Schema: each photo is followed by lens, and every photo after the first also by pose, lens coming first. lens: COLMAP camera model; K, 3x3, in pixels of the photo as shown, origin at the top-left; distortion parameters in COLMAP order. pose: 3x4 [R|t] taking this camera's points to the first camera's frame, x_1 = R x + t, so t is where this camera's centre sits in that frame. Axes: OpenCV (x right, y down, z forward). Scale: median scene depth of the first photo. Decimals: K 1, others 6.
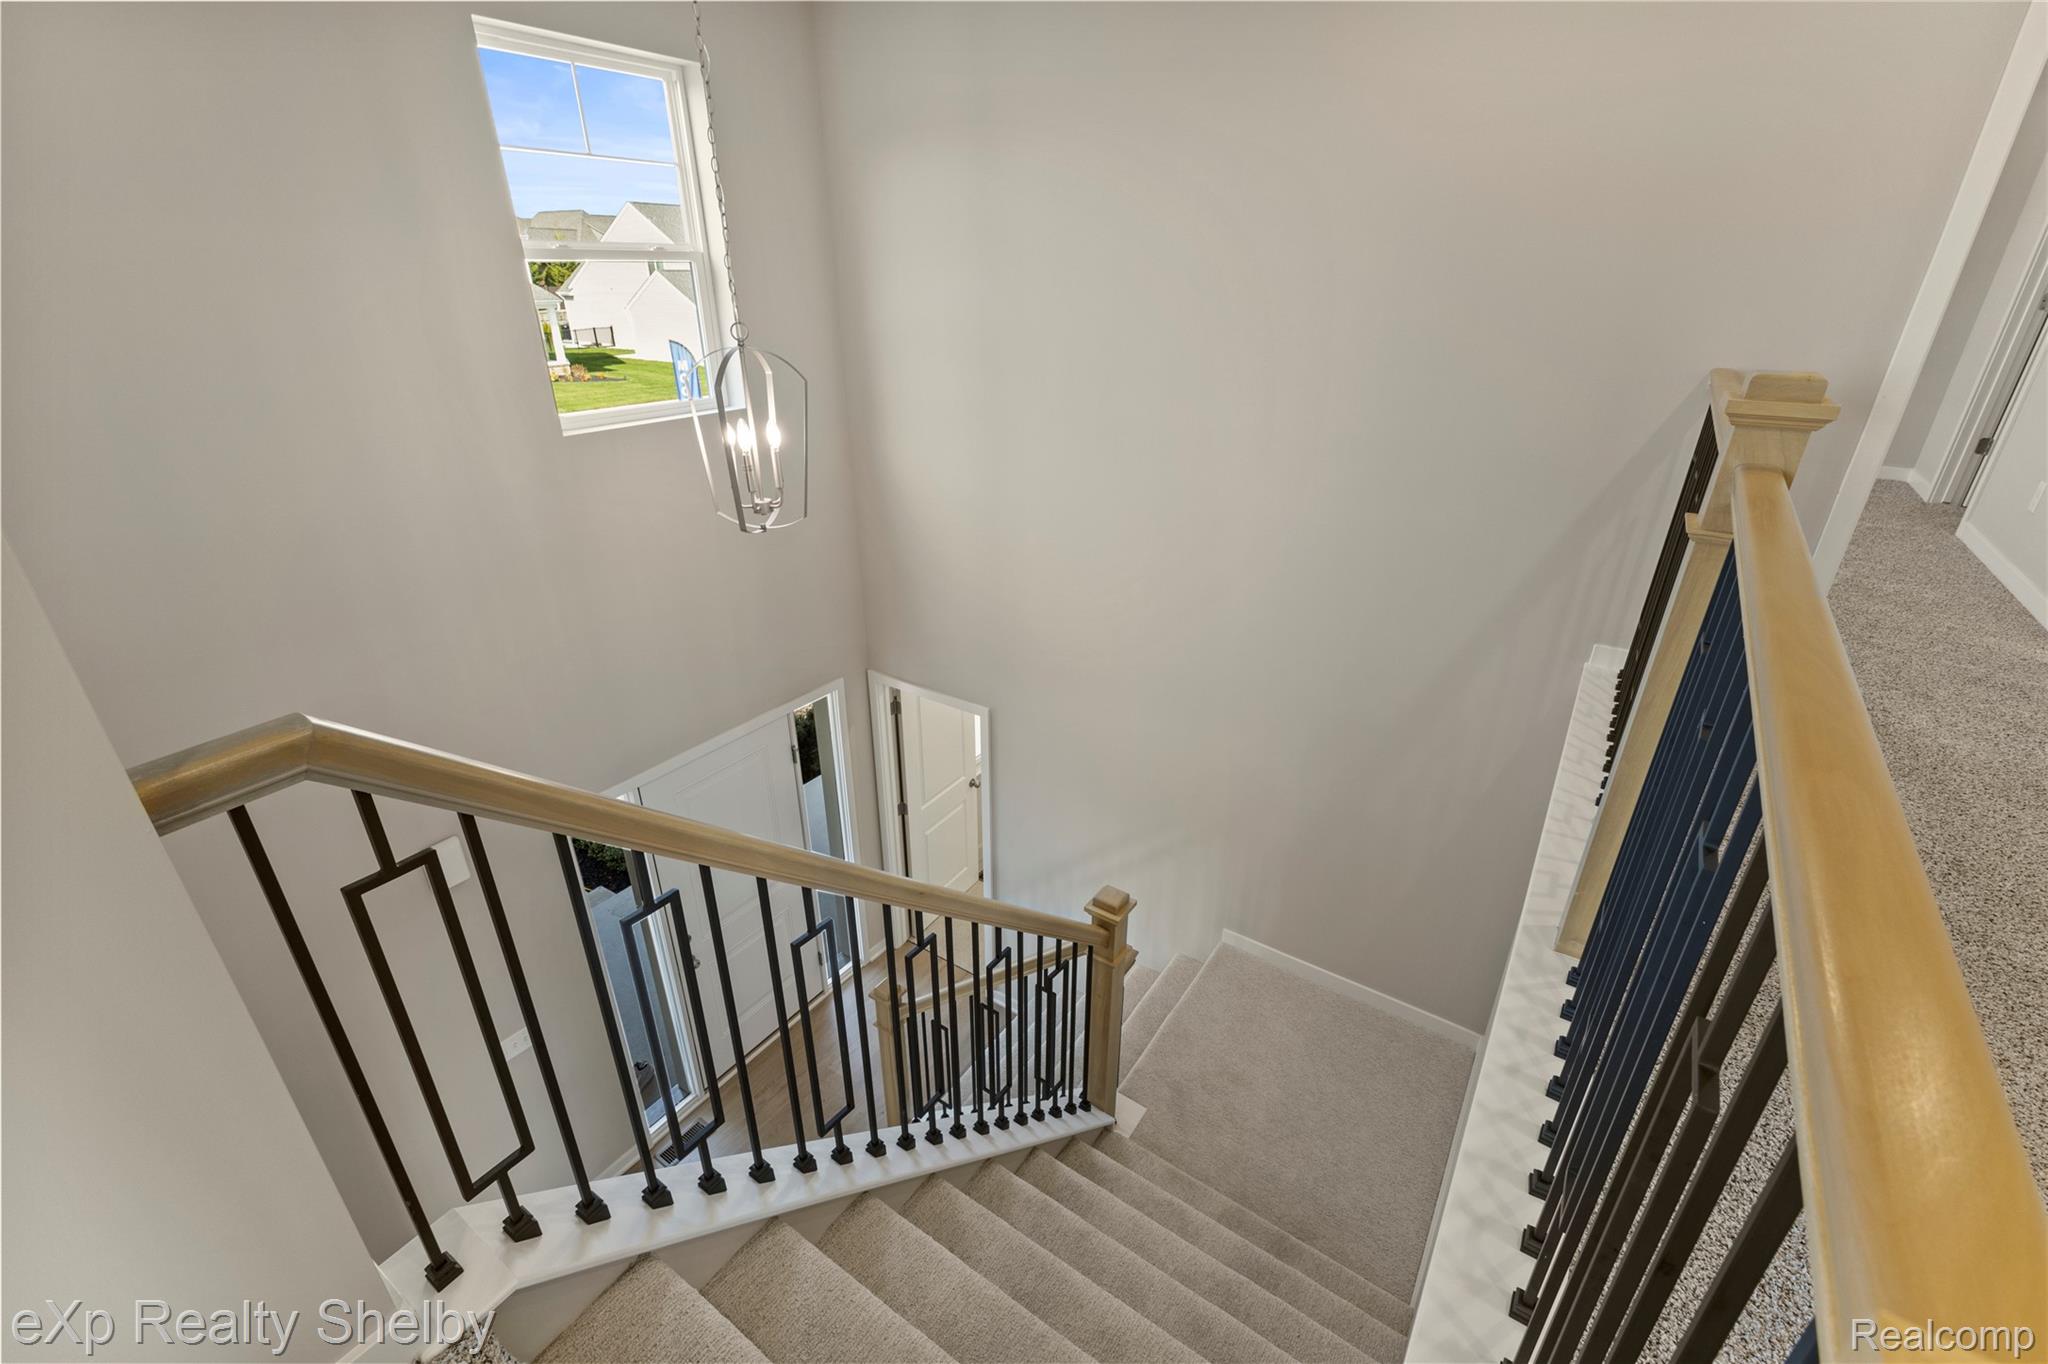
lens RADIAL K [[885.7, 0, 1029.6], [0, 885.7, 667.5], [0, 0, 1]] dist [0.008223, 0.000103]
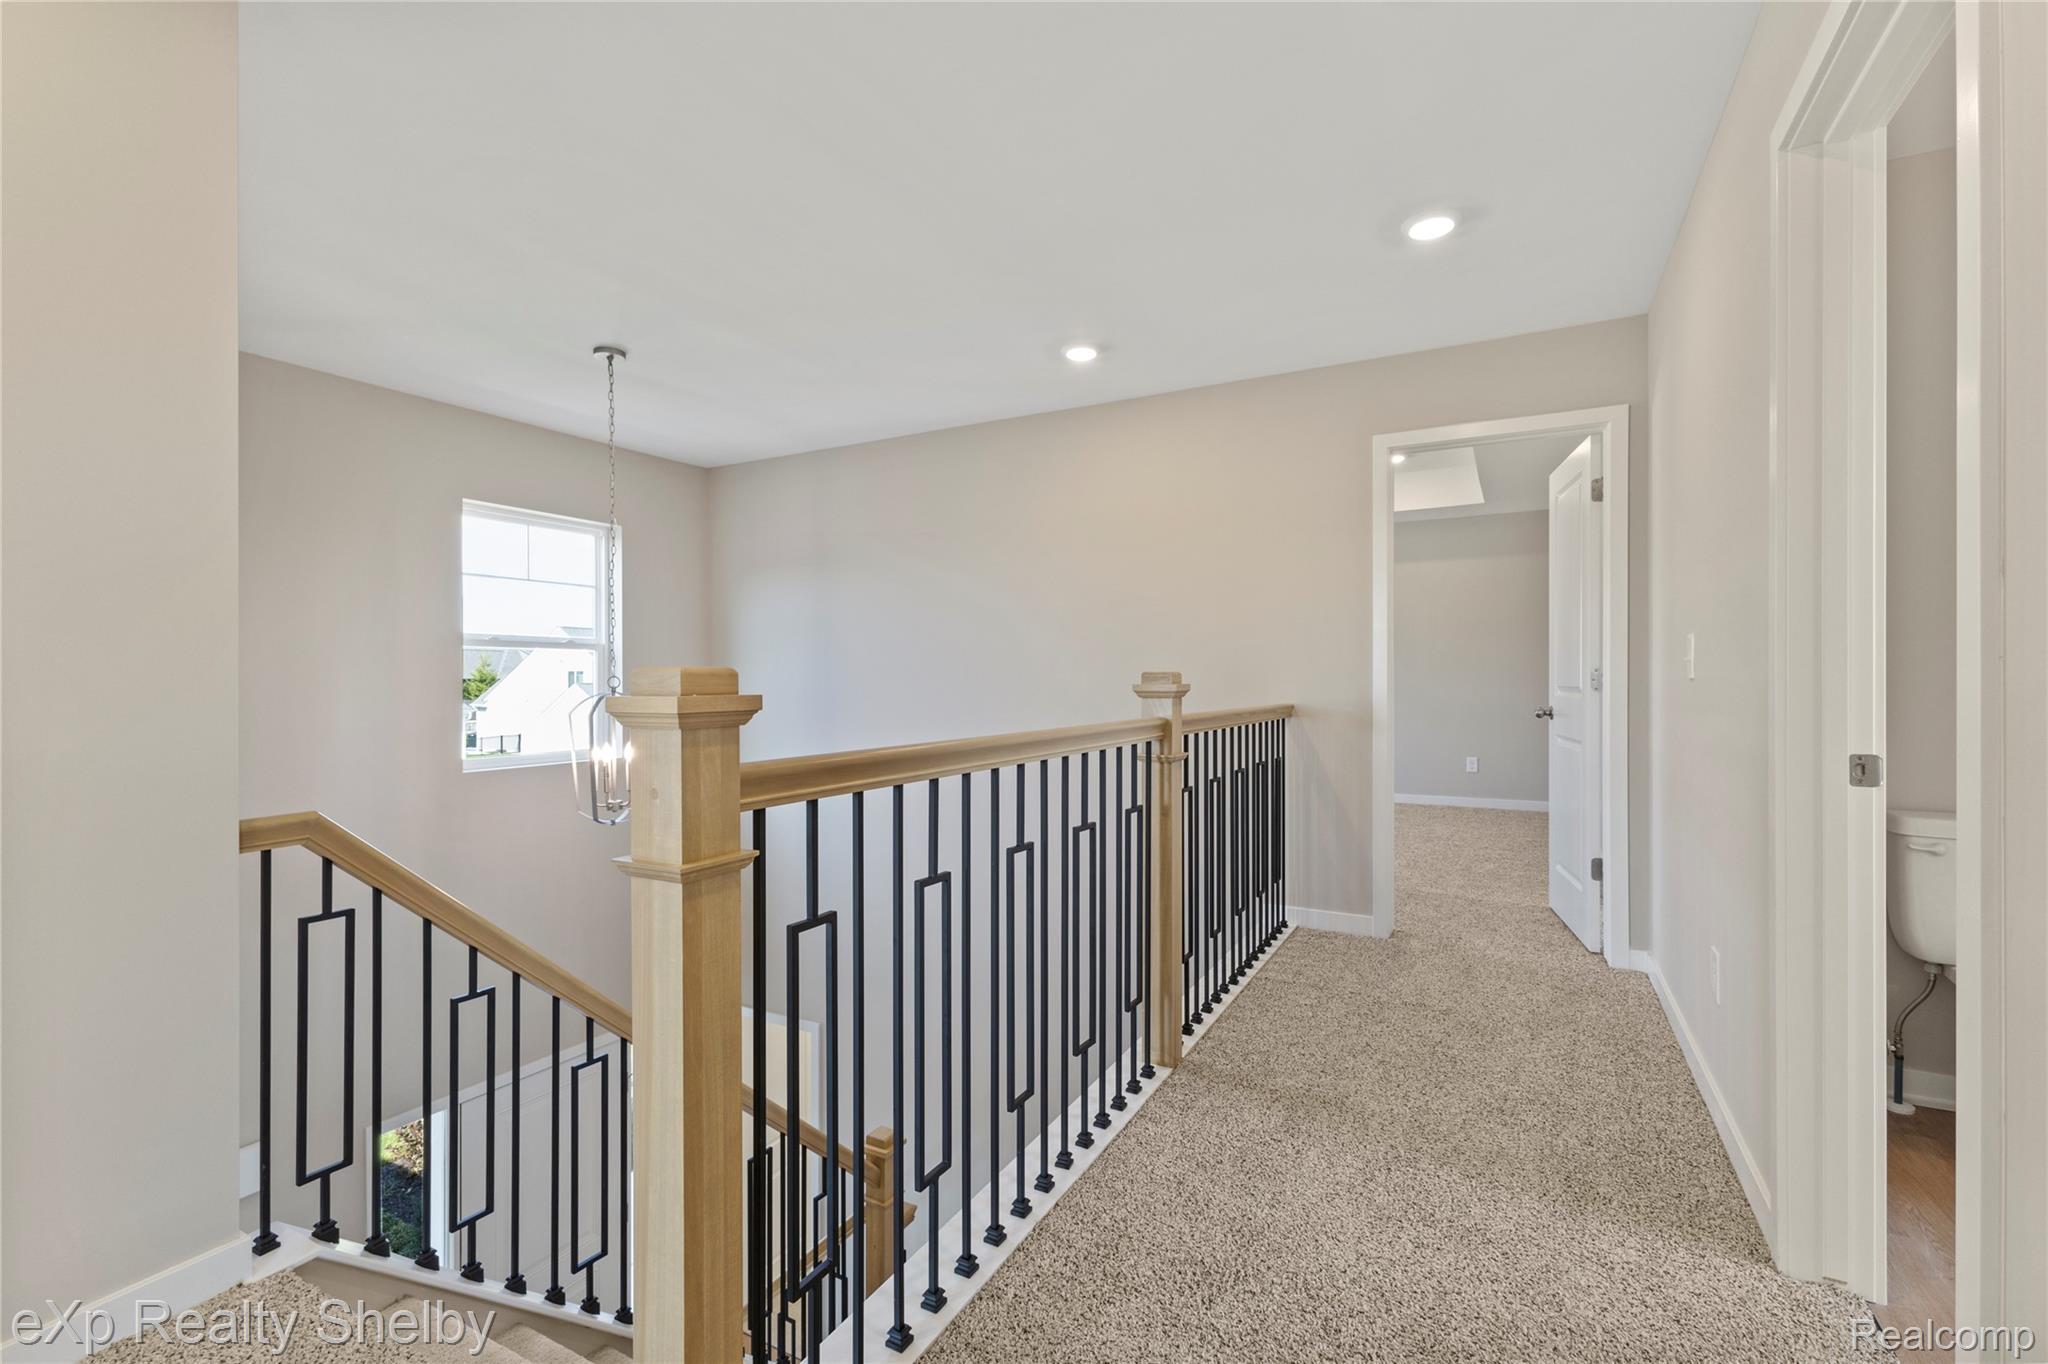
lens RADIAL K [[885.7, 0, 1029.6], [0, 885.7, 667.5], [0, 0, 1]] dist [0.008223, 0.000103]
pose [[0.994318, -0.005630, 0.106303, 0.181390], [0.050295, 0.904958, -0.422518, 0.229605], [-0.093821, 0.425464, 0.900099, -0.351449]]
